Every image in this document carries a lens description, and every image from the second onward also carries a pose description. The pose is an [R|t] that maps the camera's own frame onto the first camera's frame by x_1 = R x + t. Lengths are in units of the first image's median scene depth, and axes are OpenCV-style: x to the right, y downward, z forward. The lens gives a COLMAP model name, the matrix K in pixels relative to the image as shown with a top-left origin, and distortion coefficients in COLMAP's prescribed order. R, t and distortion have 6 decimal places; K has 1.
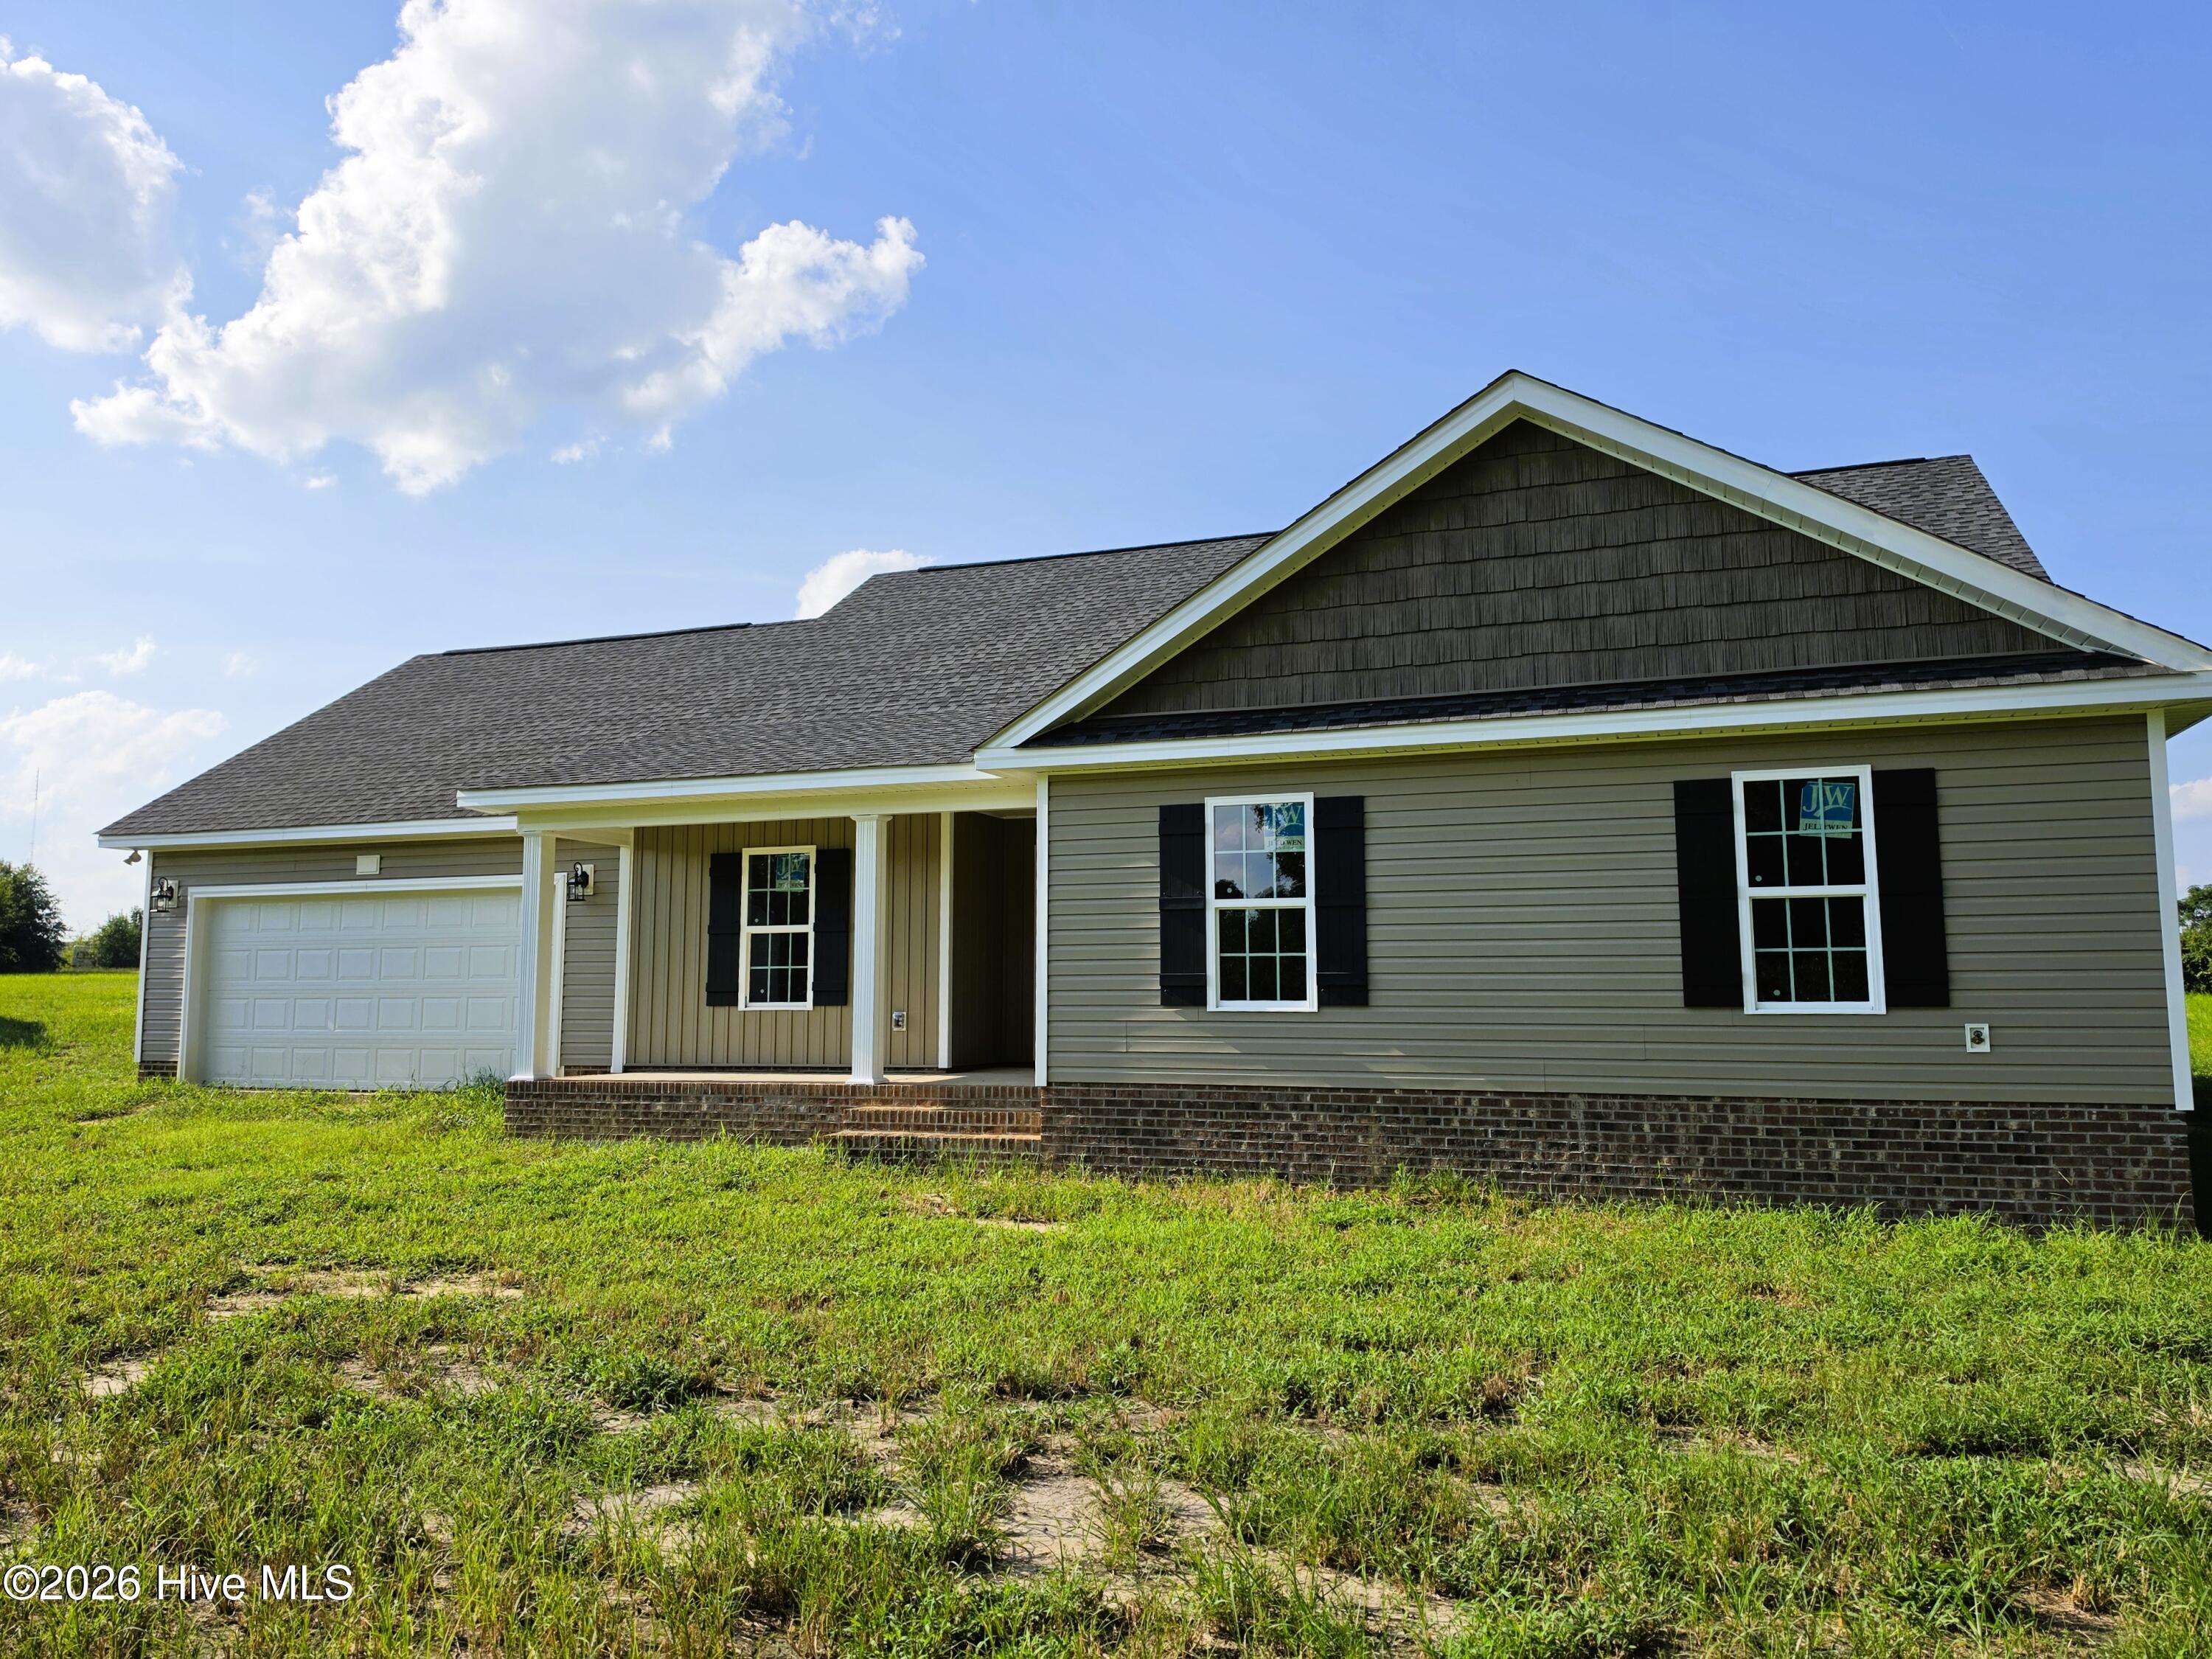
lens RADIAL K [[1499.5, 0, 1109.1], [0, 1499.5, 812.6], [0, 0, 1]] dist [0.061638, -0.018287]
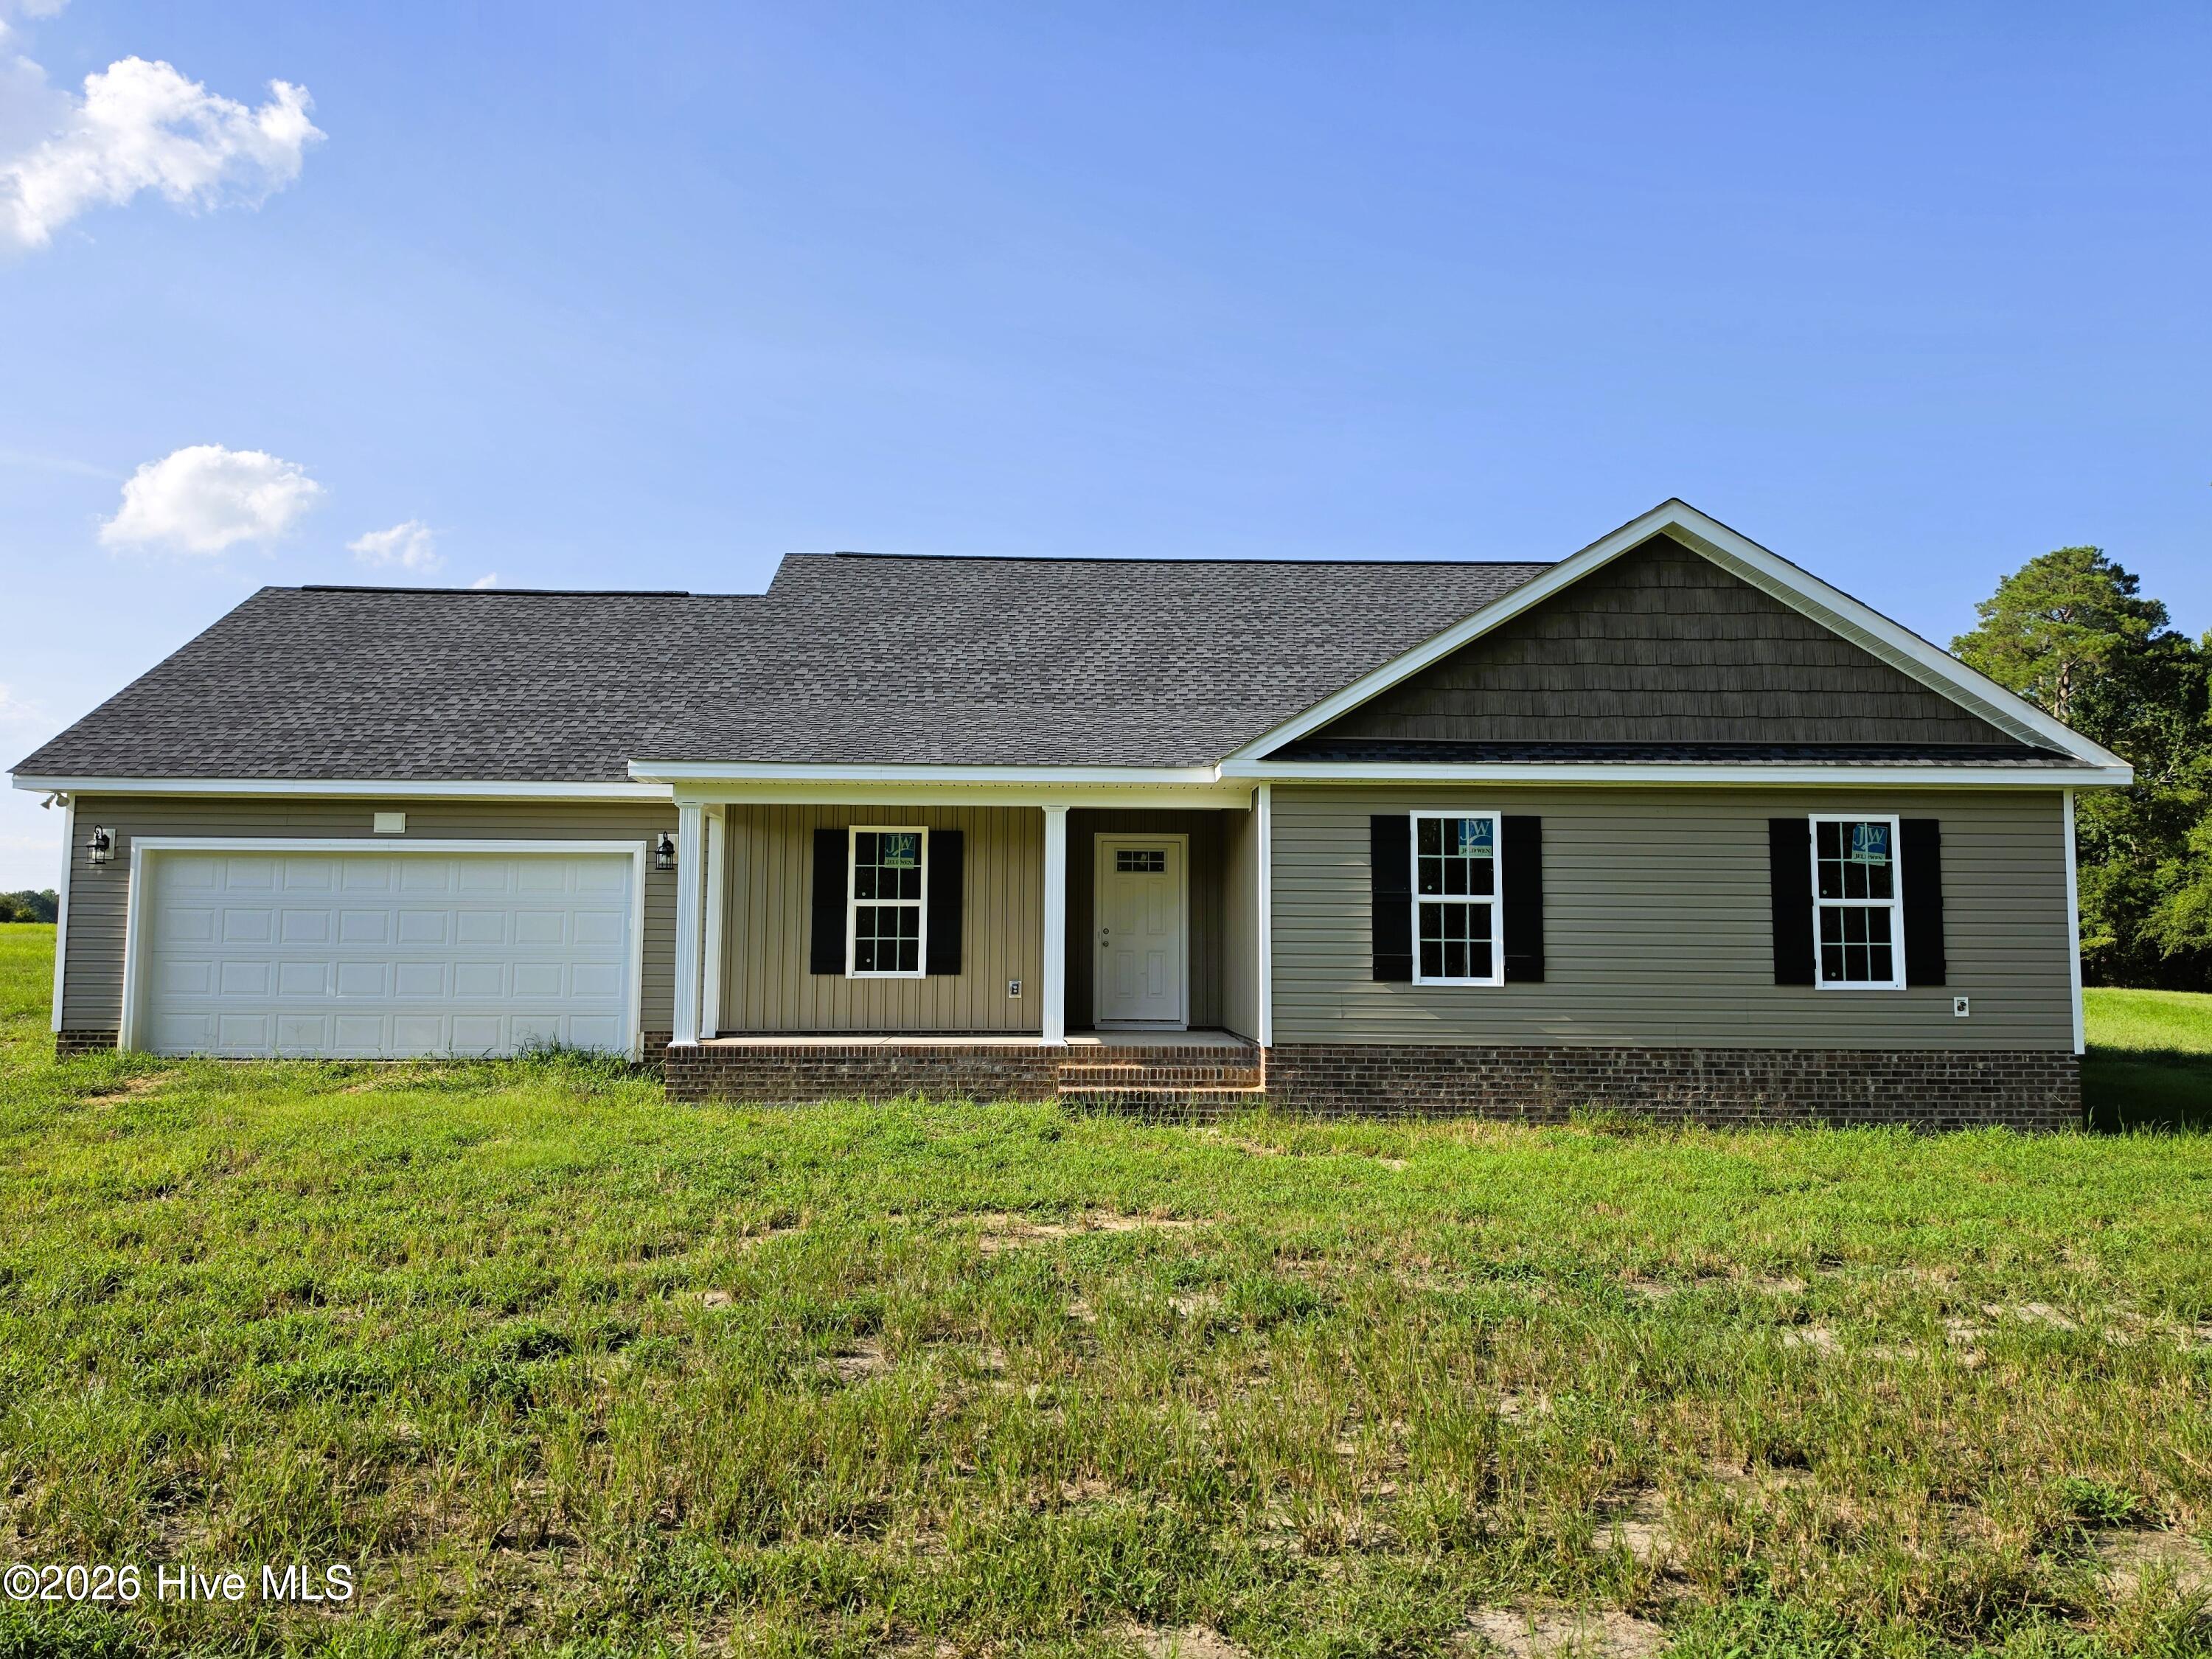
lens RADIAL K [[1499.5, 0, 985.7], [0, 1499.5, 807.9], [0, 0, 1]] dist [0.061638, -0.018287]
pose [[0.933610, 0.044337, 0.355536, -0.694474], [-0.052600, 0.998523, 0.013605, -0.010733], [-0.354408, -0.031403, 0.934563, -0.025169]]
